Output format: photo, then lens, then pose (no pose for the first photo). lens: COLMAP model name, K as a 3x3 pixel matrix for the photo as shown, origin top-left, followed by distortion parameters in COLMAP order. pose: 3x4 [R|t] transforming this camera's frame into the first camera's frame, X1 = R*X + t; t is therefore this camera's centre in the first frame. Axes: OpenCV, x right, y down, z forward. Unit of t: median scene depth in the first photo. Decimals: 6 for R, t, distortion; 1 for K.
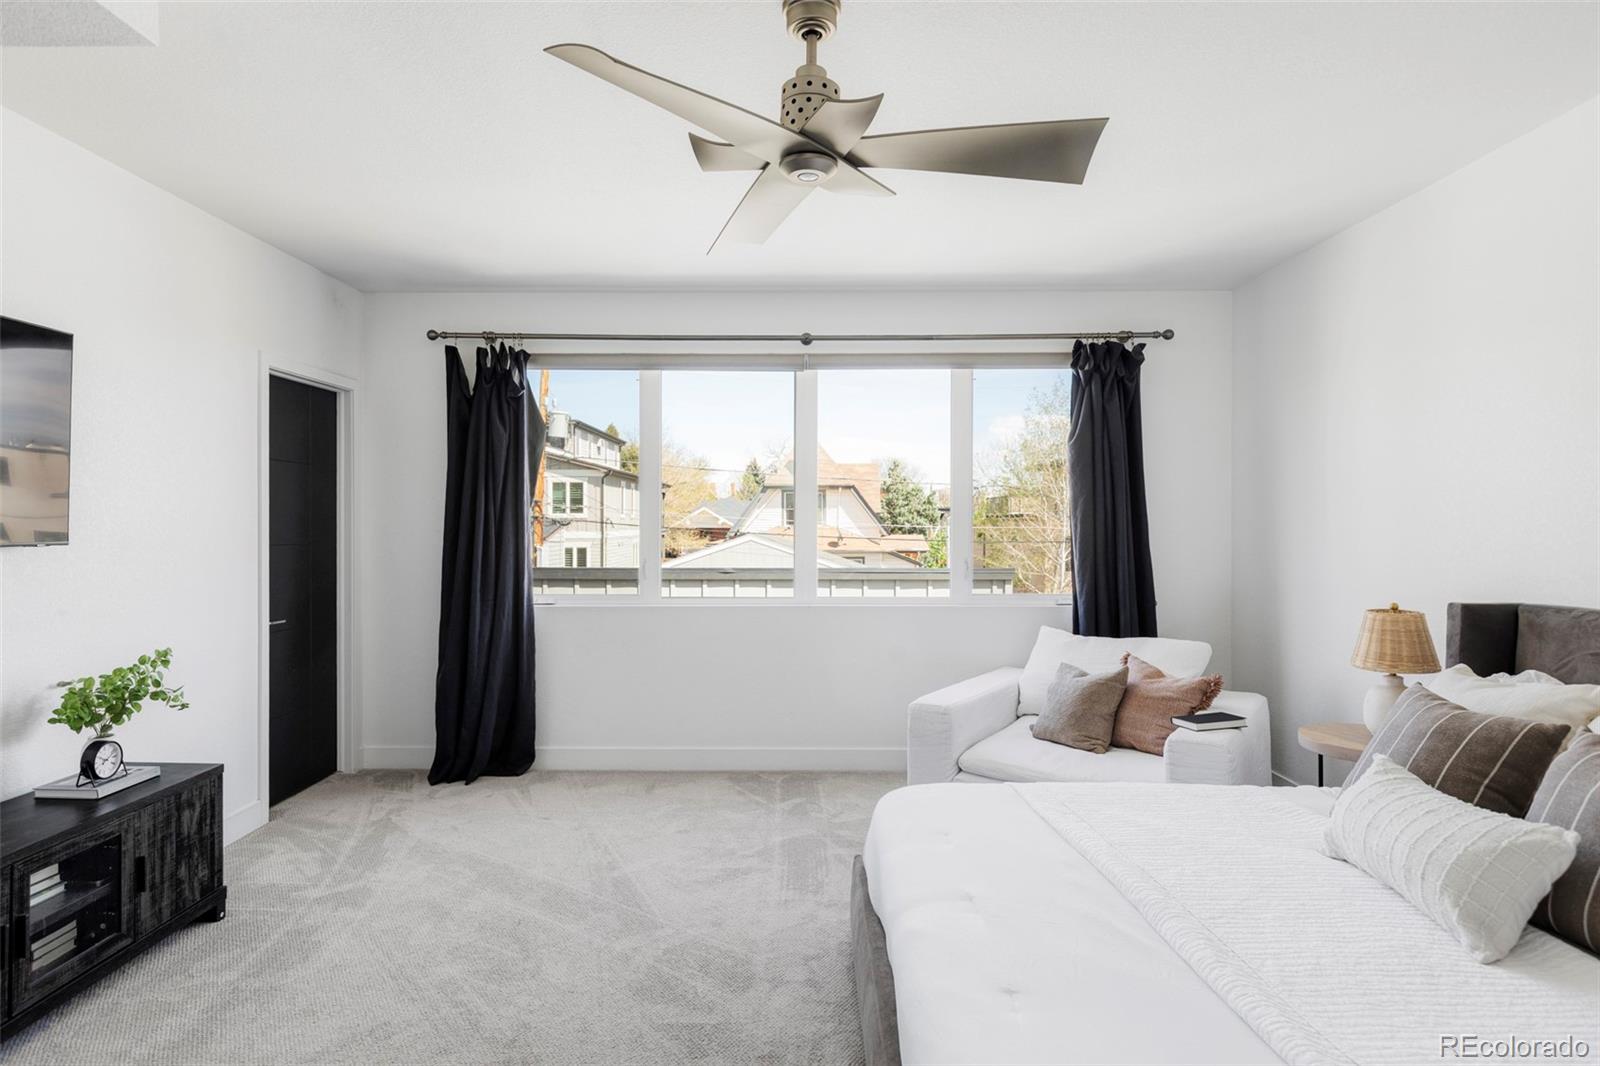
lens RADIAL K [[868.2, 0, 798.0], [0, 868.2, 521.5], [0, 0, 1]] dist [-0.001019, 0.000299]
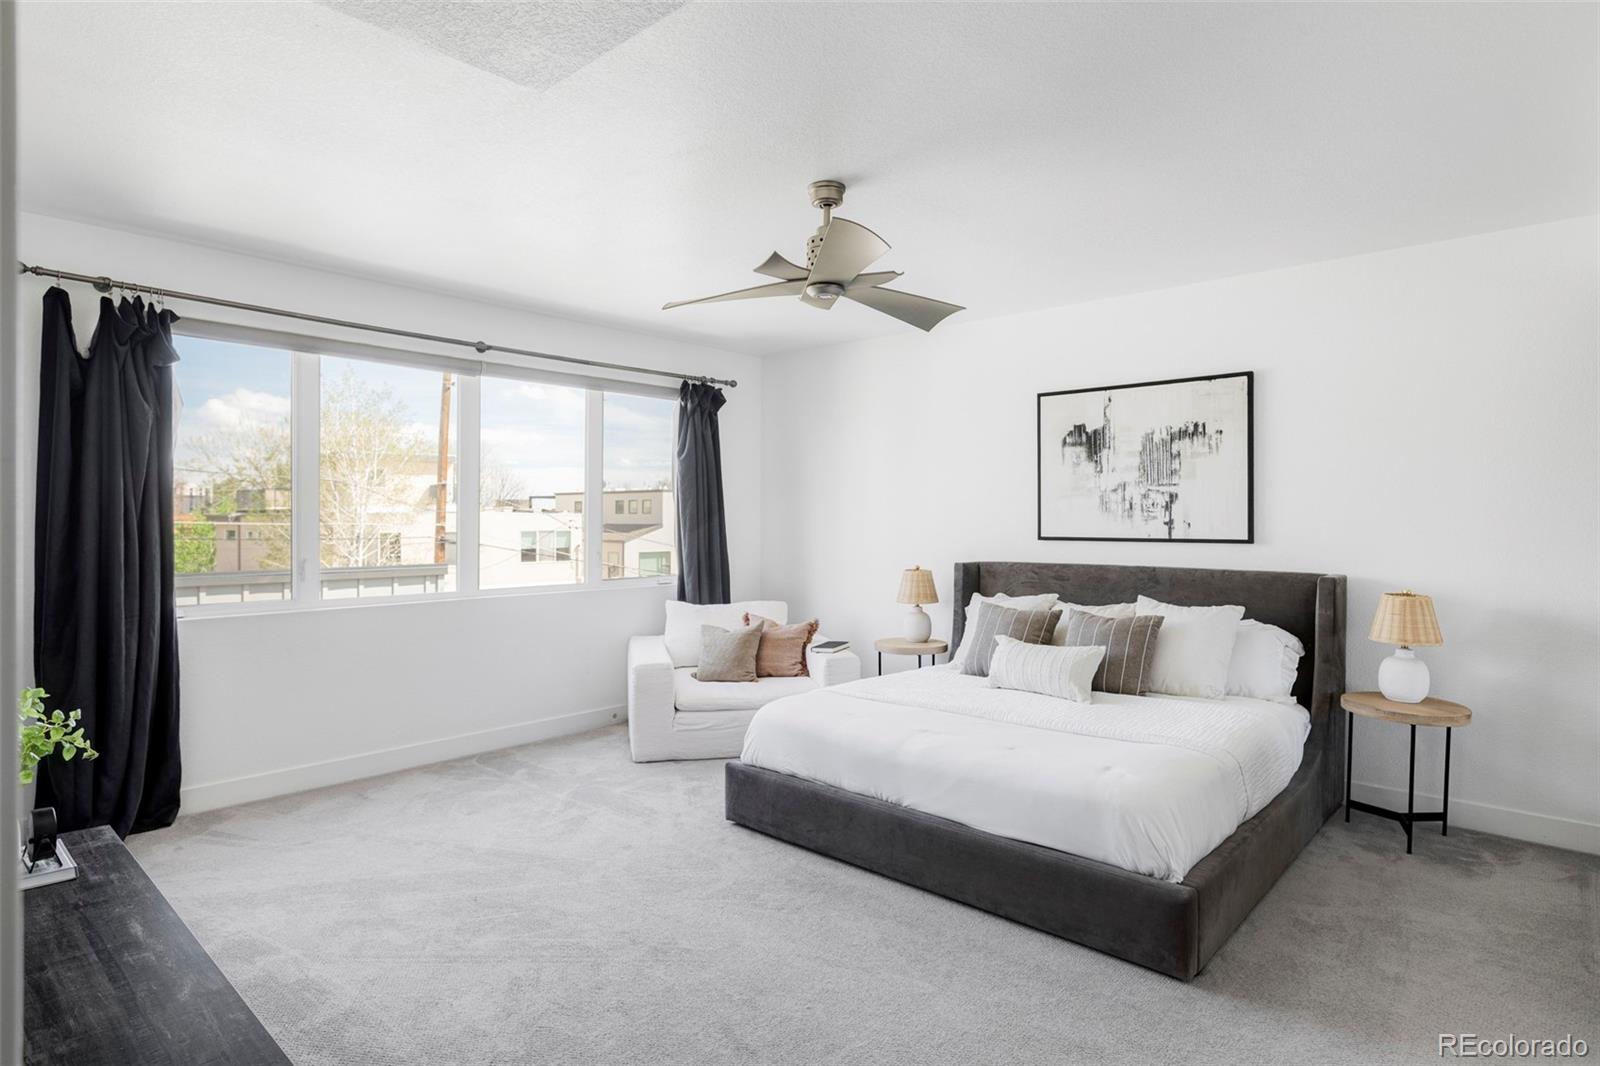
lens RADIAL K [[868.2, 0, 798.0], [0, 868.2, 521.5], [0, 0, 1]] dist [-0.001019, 0.000299]
pose [[0.663509, -0.001371, 0.748167, -0.558340], [-0.002188, 0.999990, 0.003773, -0.001388], [-0.748165, -0.004140, 0.663499, 0.004764]]
